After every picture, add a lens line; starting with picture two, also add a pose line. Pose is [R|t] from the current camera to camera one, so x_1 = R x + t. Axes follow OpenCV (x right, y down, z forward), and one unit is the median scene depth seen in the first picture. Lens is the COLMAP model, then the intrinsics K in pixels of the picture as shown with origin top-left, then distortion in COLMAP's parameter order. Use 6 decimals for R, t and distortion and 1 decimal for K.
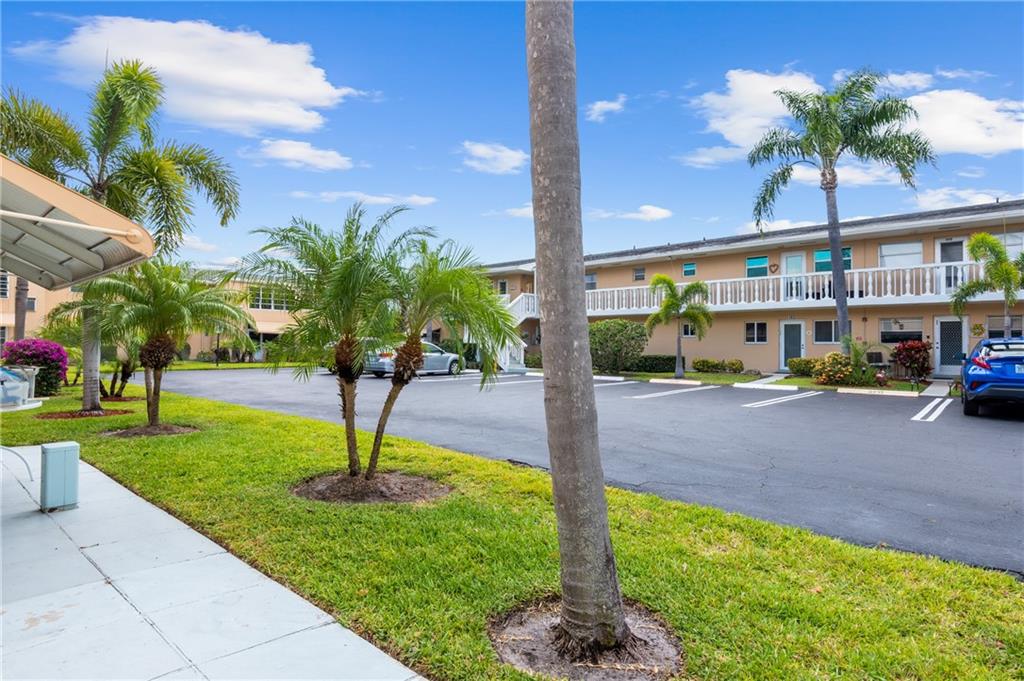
lens RADIAL K [[560.6, 0, 511.7], [0, 560.6, 342.6], [0, 0, 1]] dist [0.032536, -0.021549]
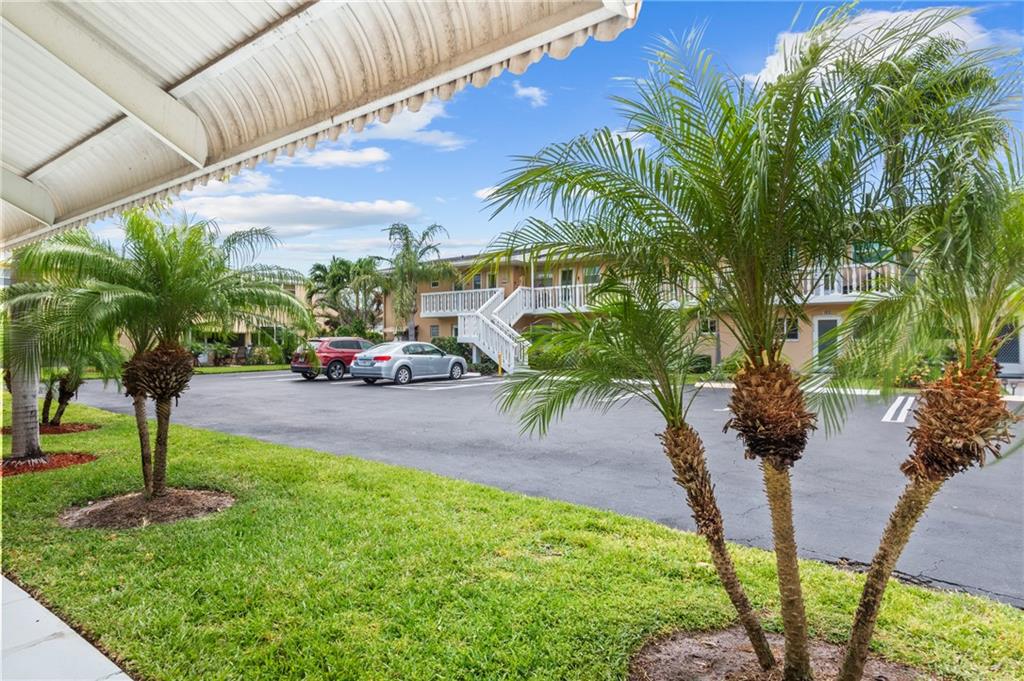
lens RADIAL K [[560.6, 0, 511.6], [0, 560.6, 339.4], [0, 0, 1]] dist [0.032536, -0.021549]
pose [[0.994057, -0.007269, 0.108617, -0.122116], [0.007180, 0.999973, 0.001203, -0.005688], [-0.108623, -0.000416, 0.994083, 0.138958]]
